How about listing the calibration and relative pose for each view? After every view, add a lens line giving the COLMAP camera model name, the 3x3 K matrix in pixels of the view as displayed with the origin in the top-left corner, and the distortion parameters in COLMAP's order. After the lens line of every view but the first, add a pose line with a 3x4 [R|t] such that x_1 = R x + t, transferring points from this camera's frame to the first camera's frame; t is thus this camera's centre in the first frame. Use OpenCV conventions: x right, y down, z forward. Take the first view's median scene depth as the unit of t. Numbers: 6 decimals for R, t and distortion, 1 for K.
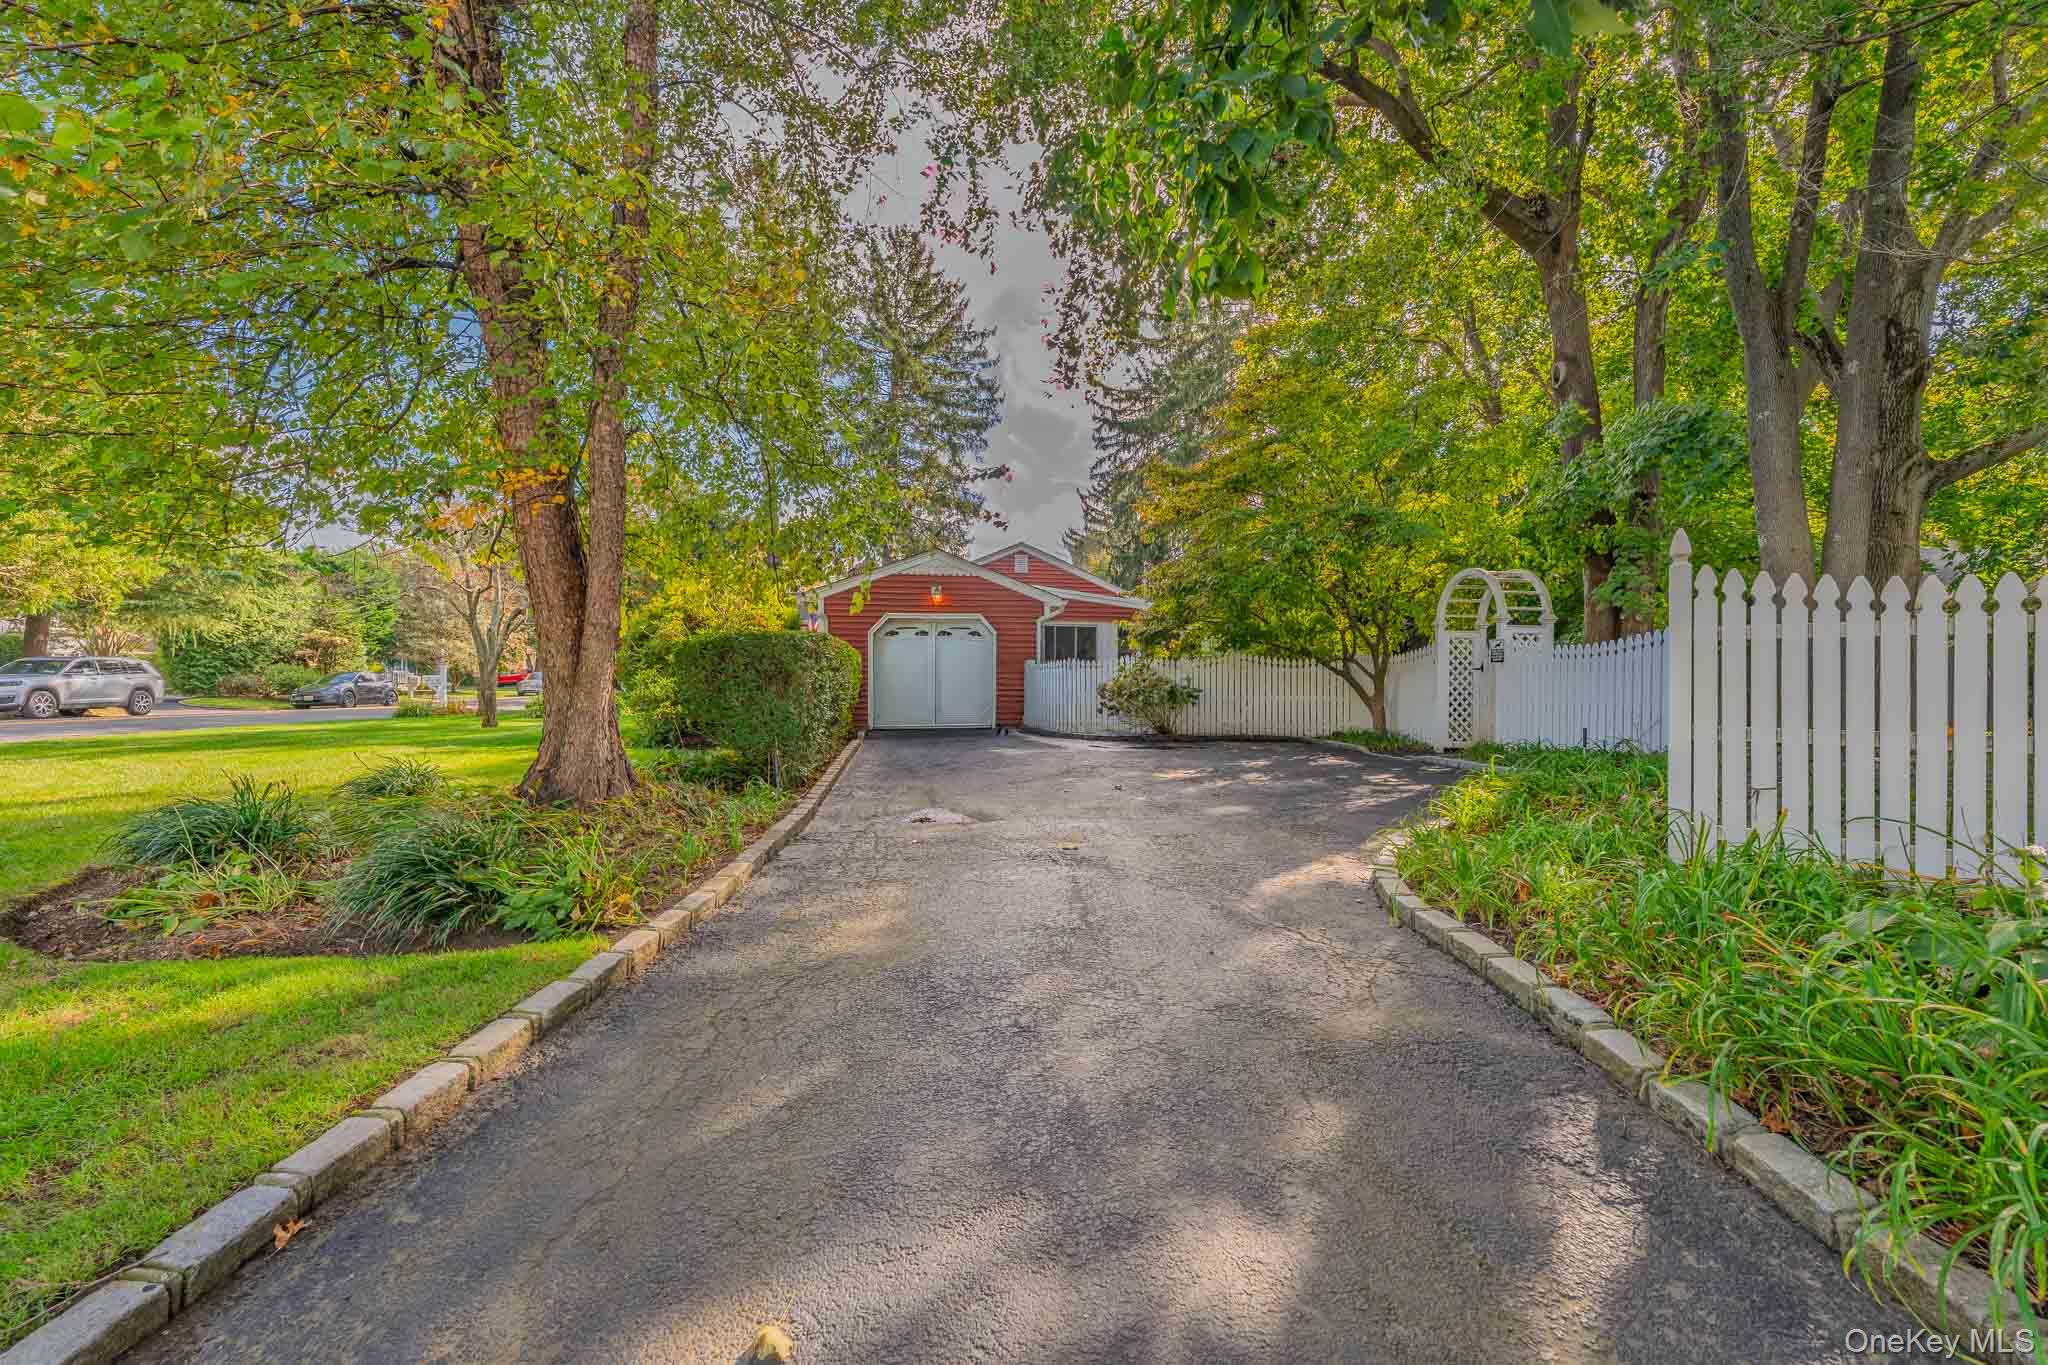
lens RADIAL K [[824.2, 0, 1023.7], [0, 824.2, 682.3], [0, 0, 1]] dist [-0.000534, 0.000063]
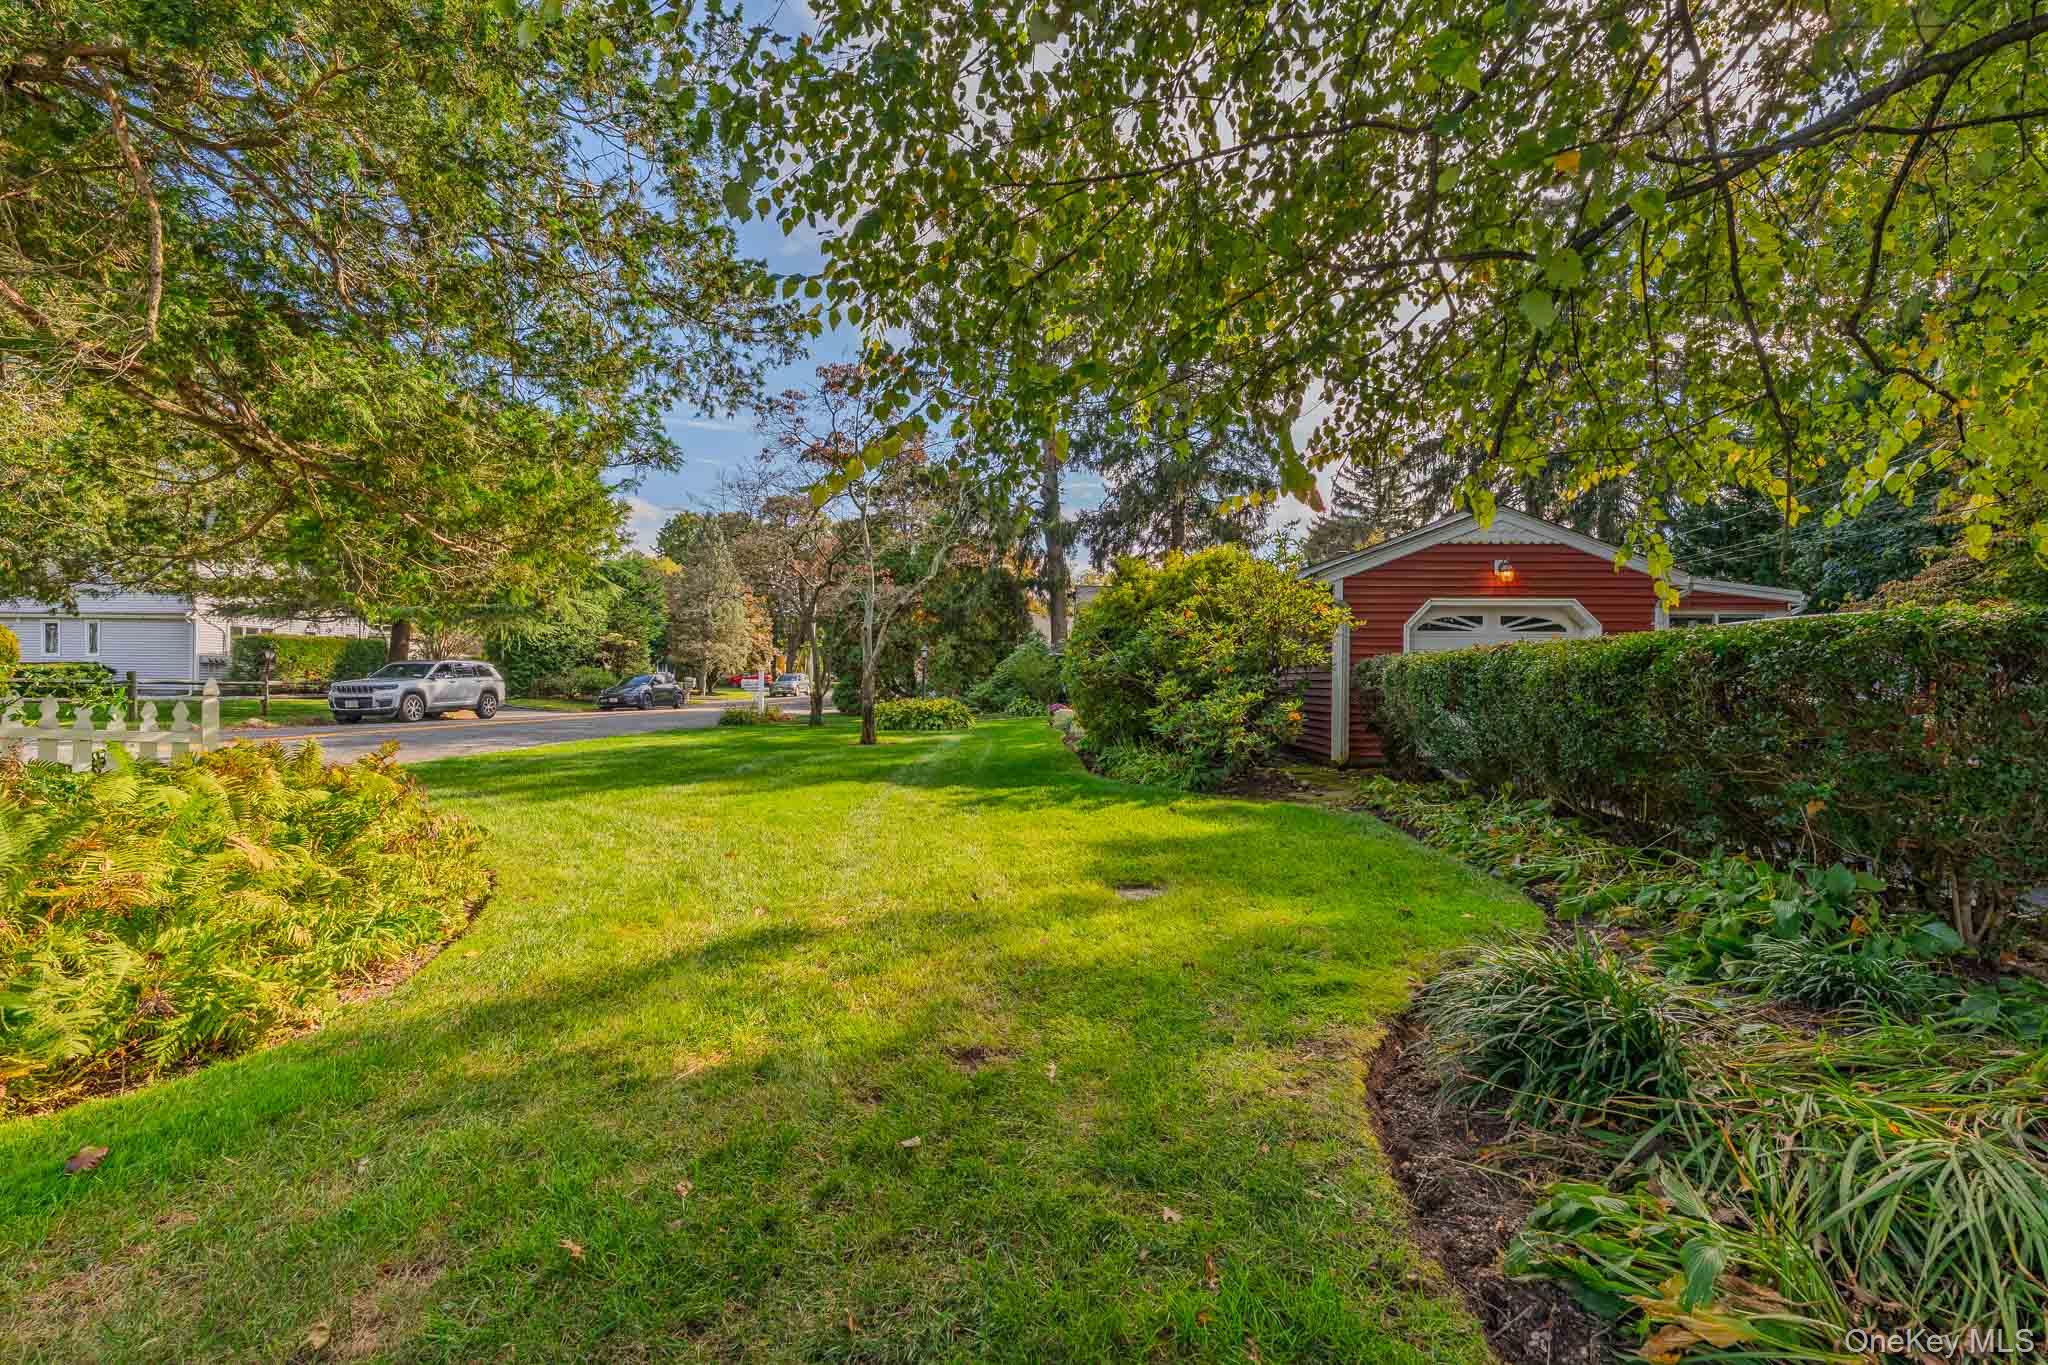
lens RADIAL K [[824.2, 0, 1024.4], [0, 824.2, 678.4], [0, 0, 1]] dist [-0.000534, 0.000063]
pose [[0.979946, 0.002594, -0.199248, -0.223915], [-0.003633, 0.999982, -0.004848, -0.005947], [0.199232, 0.005475, 0.979937, 0.141324]]
